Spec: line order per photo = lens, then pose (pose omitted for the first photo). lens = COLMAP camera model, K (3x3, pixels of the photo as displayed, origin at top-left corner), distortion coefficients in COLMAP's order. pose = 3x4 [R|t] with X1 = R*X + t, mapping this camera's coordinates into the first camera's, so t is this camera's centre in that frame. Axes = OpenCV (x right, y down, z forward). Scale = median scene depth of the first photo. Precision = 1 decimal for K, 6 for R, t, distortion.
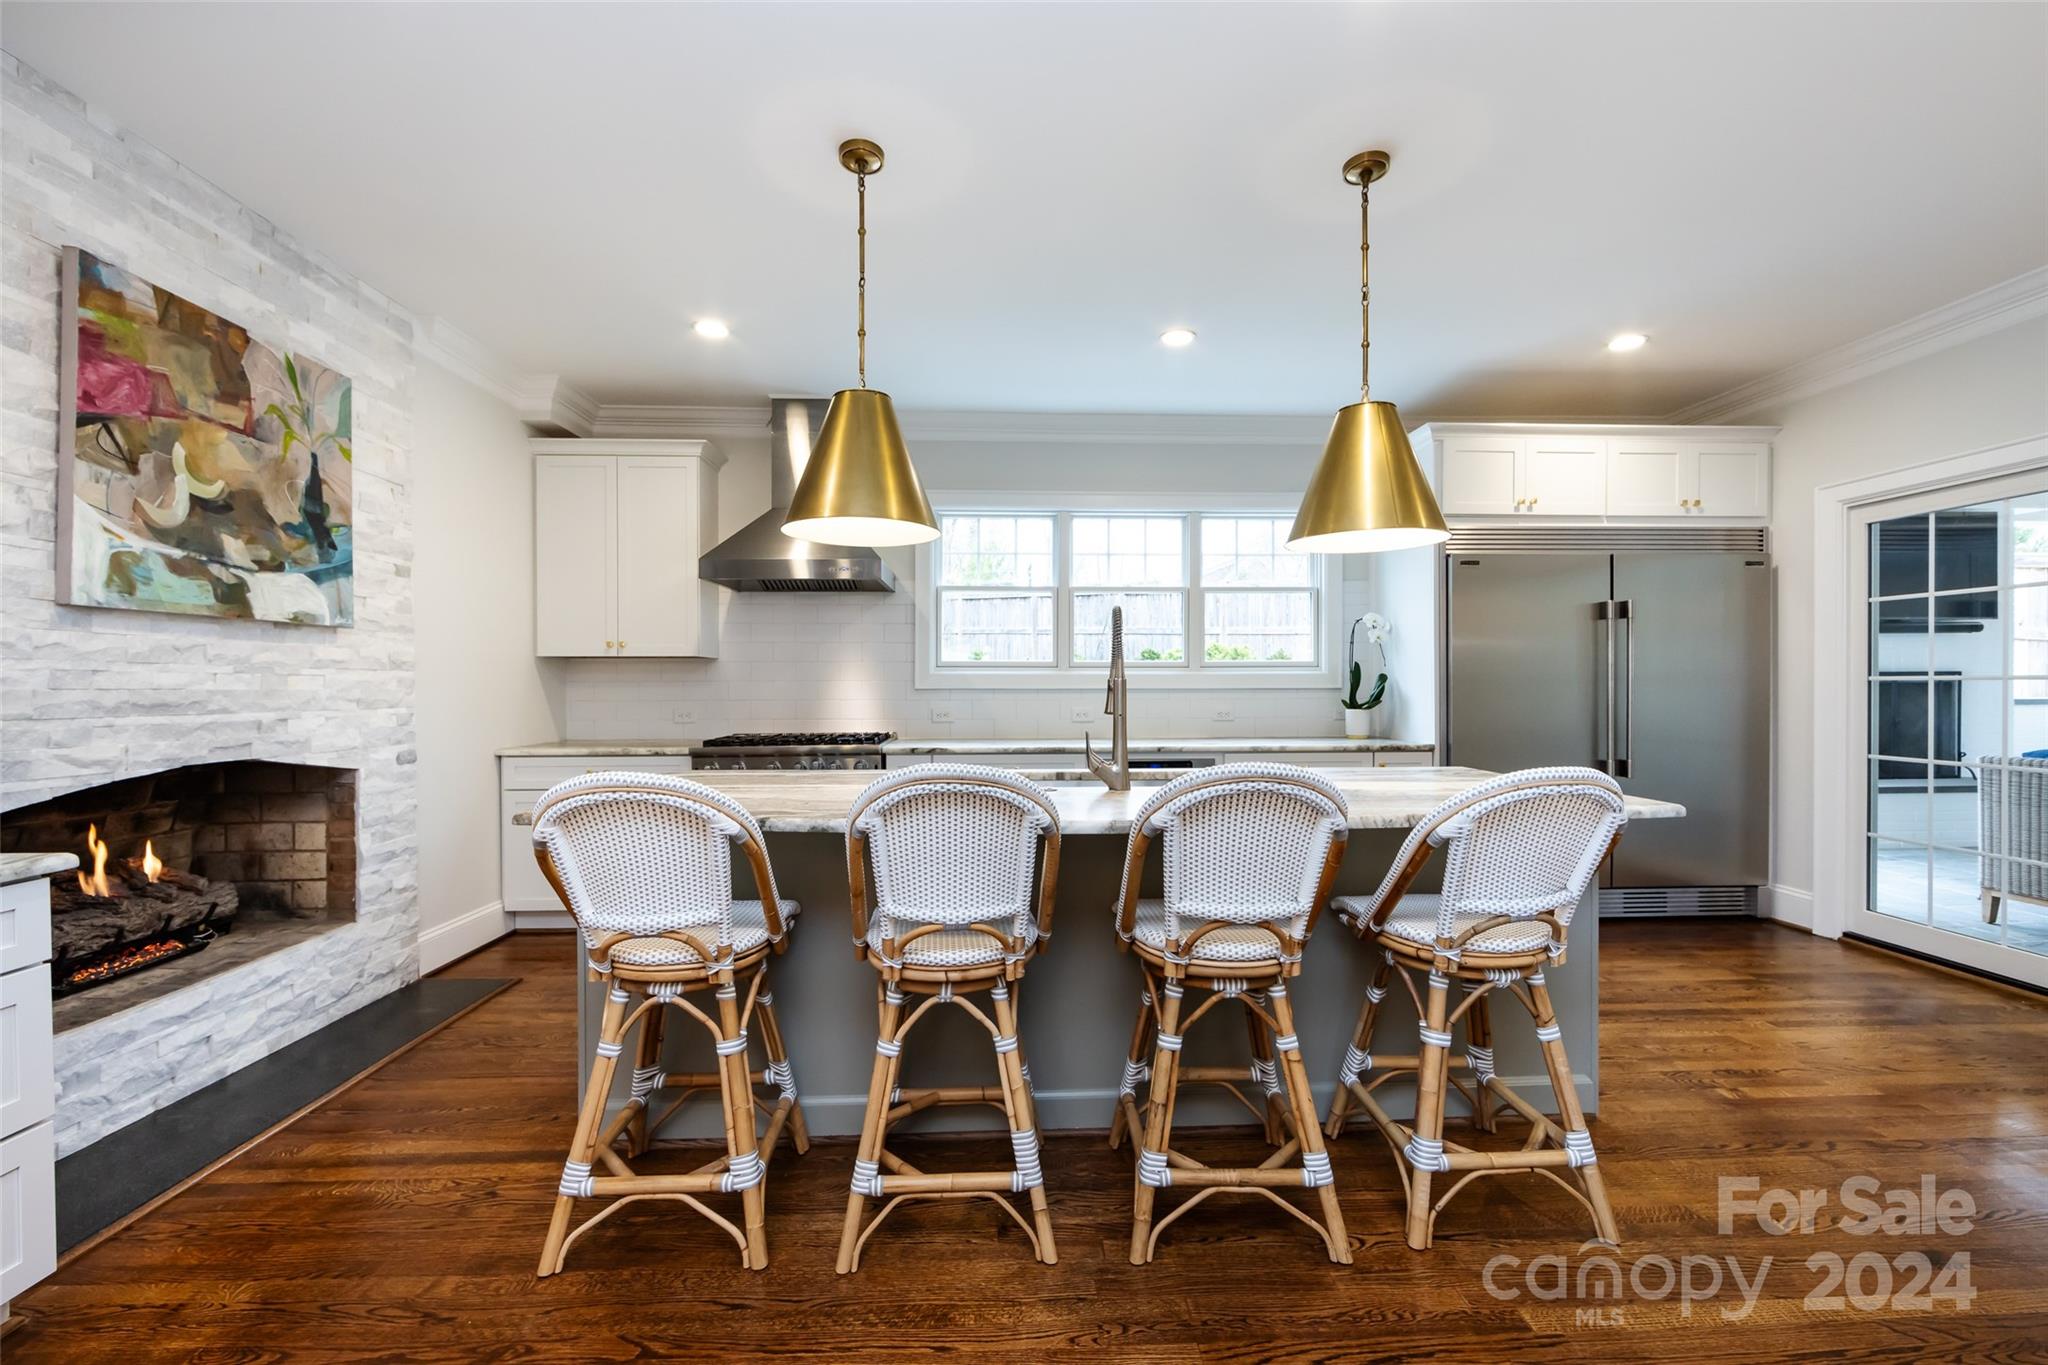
lens RADIAL K [[811.6, 0, 1019.4], [0, 811.6, 693.7], [0, 0, 1]] dist [-0.004980, 0.000400]
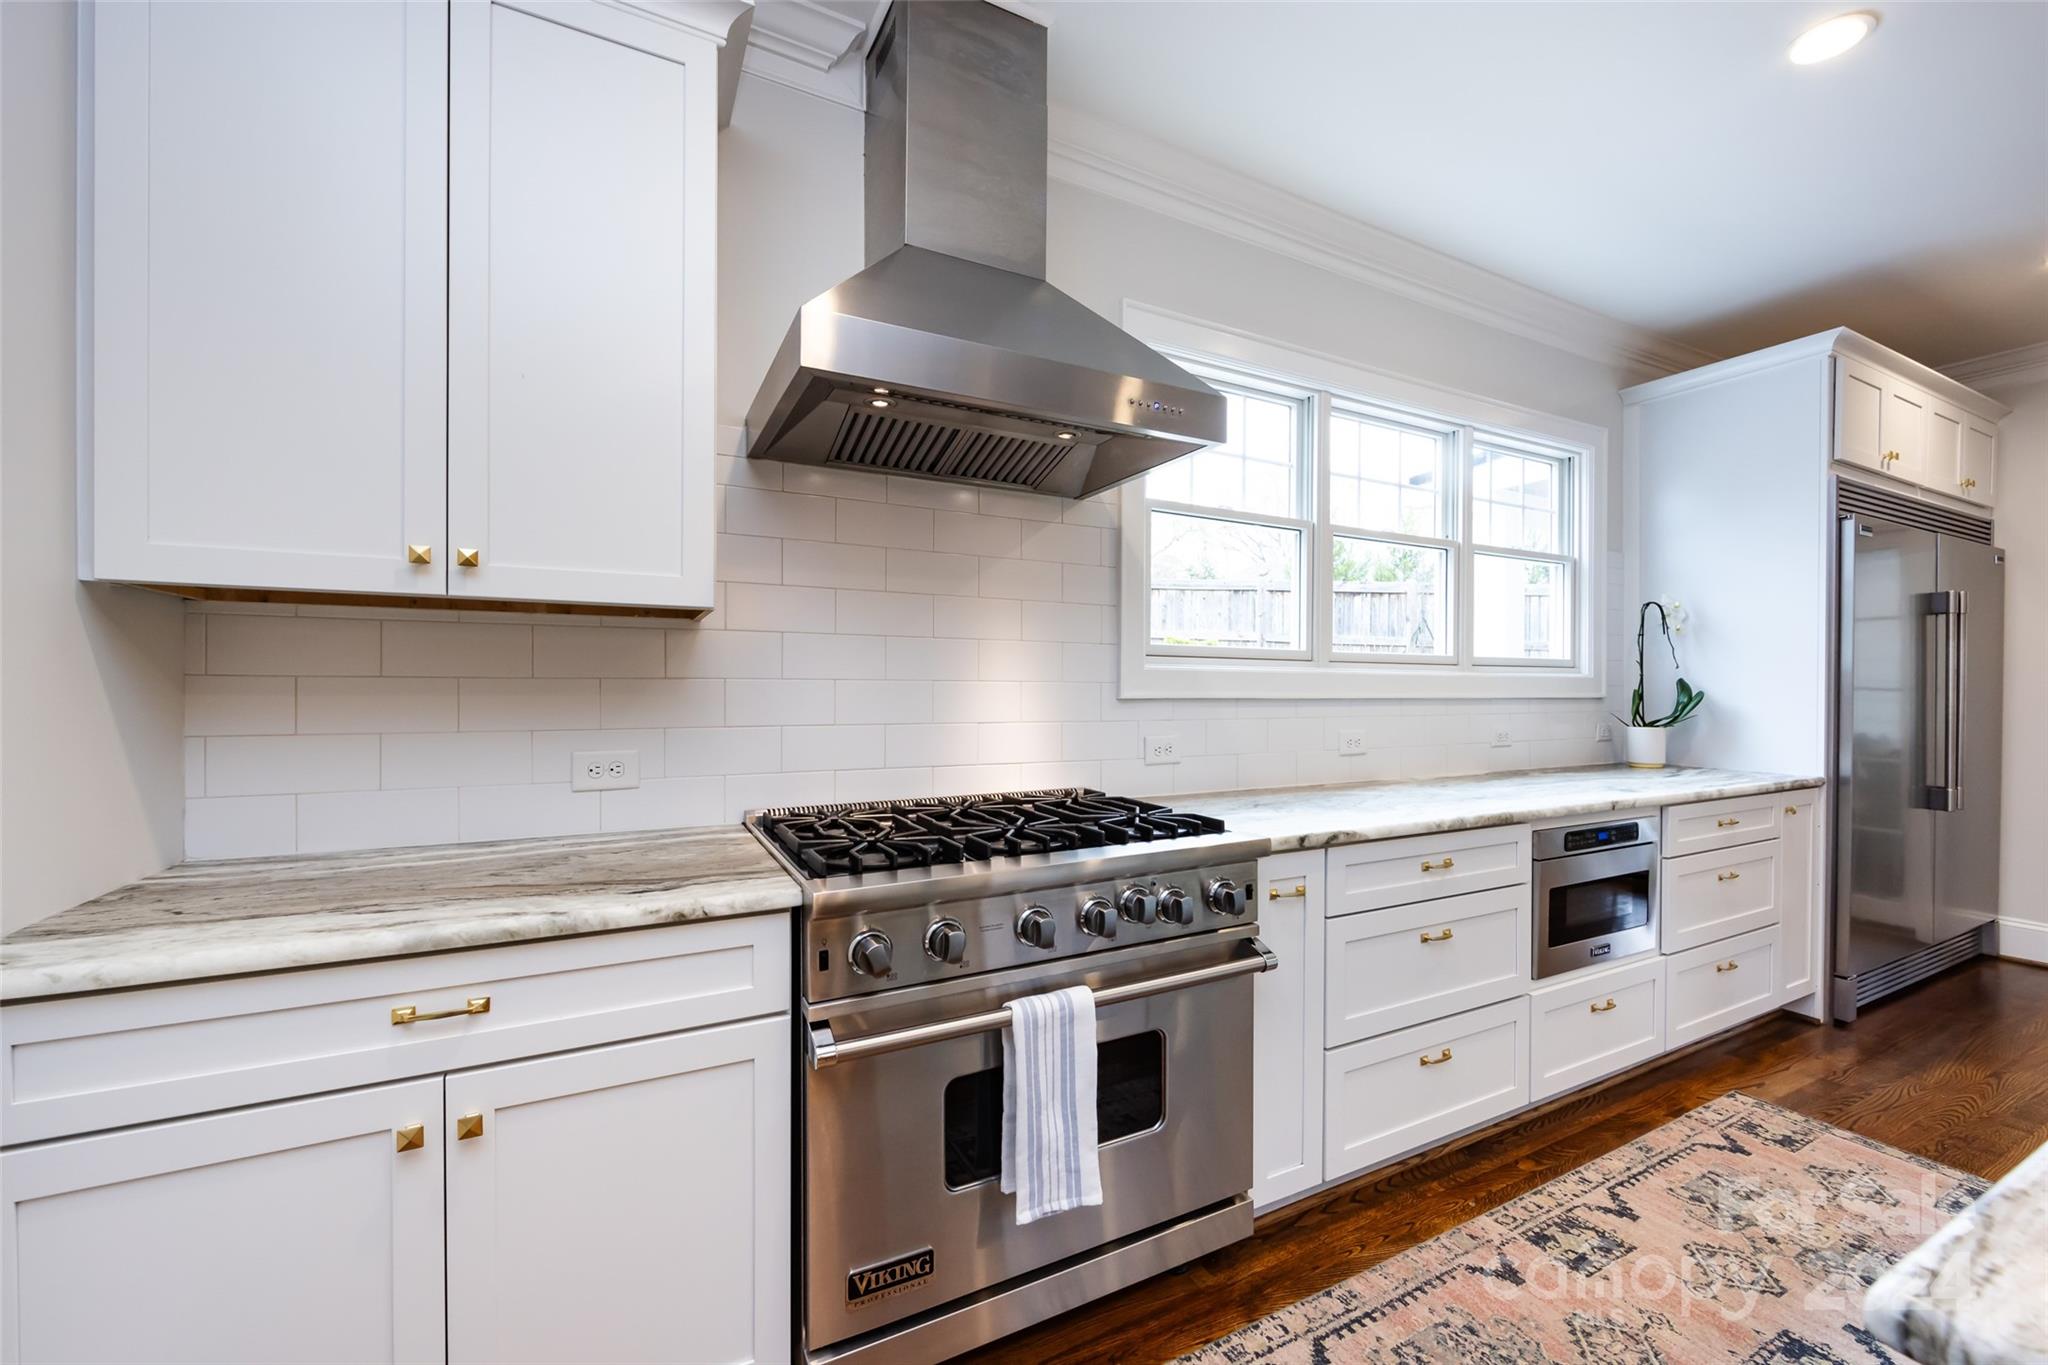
lens RADIAL K [[811.6, 0, 1019.4], [0, 811.6, 693.7], [0, 0, 1]] dist [-0.004980, 0.000400]
pose [[0.909995, 0.003452, 0.414605, -0.394149], [-0.001201, 0.999983, -0.005688, -0.005977], [-0.414617, 0.004678, 0.909984, 0.578739]]
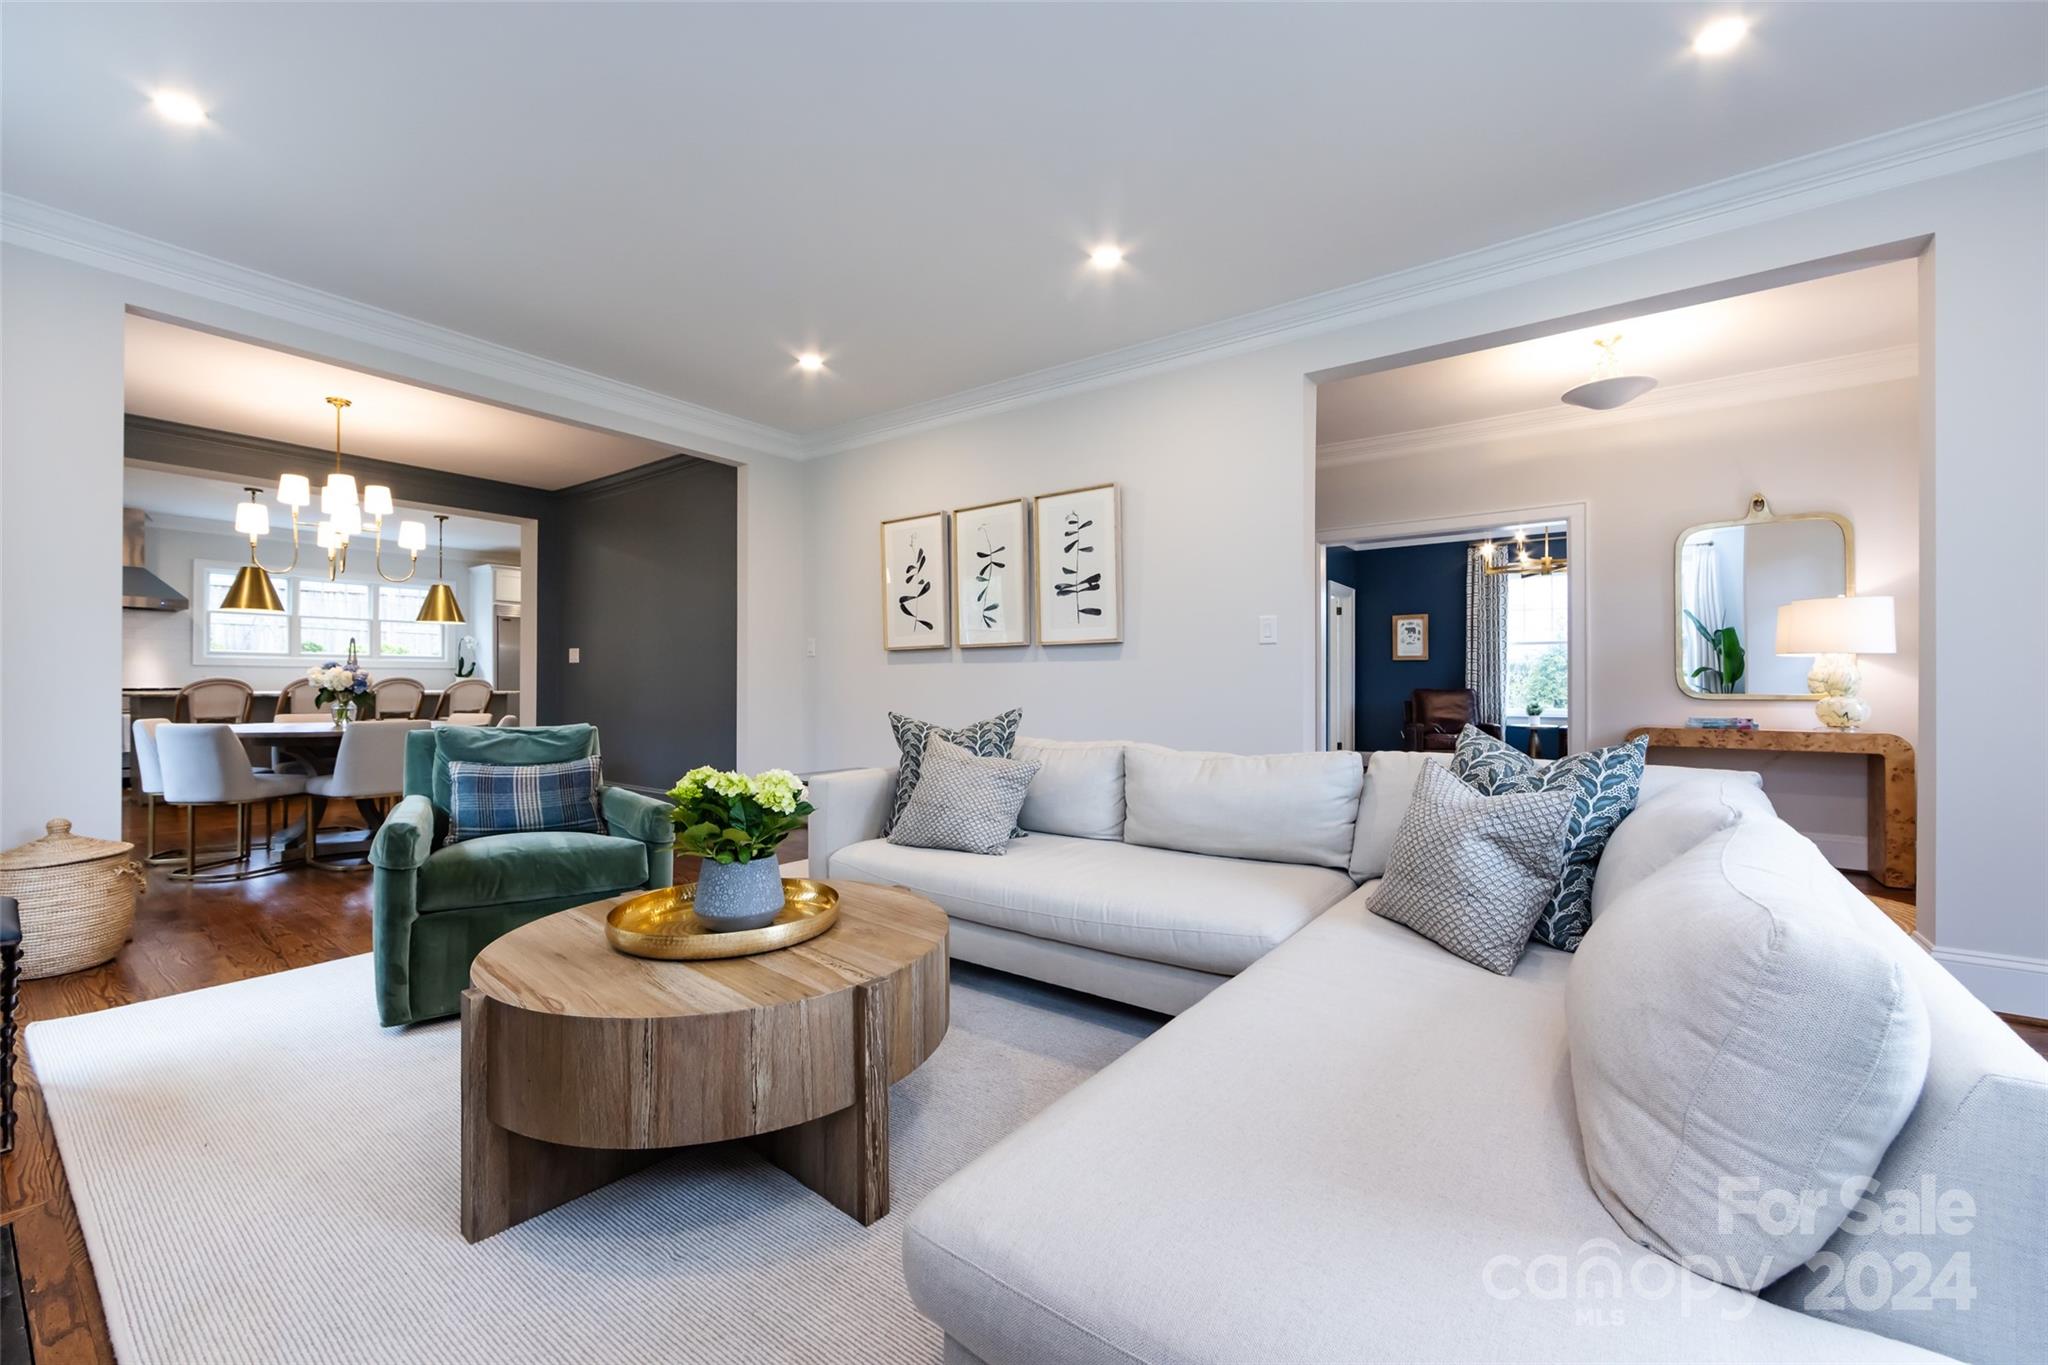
lens RADIAL K [[811.6, 0, 1019.4], [0, 811.6, 693.7], [0, 0, 1]] dist [-0.004980, 0.000400]
pose [[0.613516, -0.003824, 0.789673, -0.441993], [0.005093, 0.999987, 0.000885, 0.072414], [-0.789666, 0.003479, 0.613528, -1.707168]]
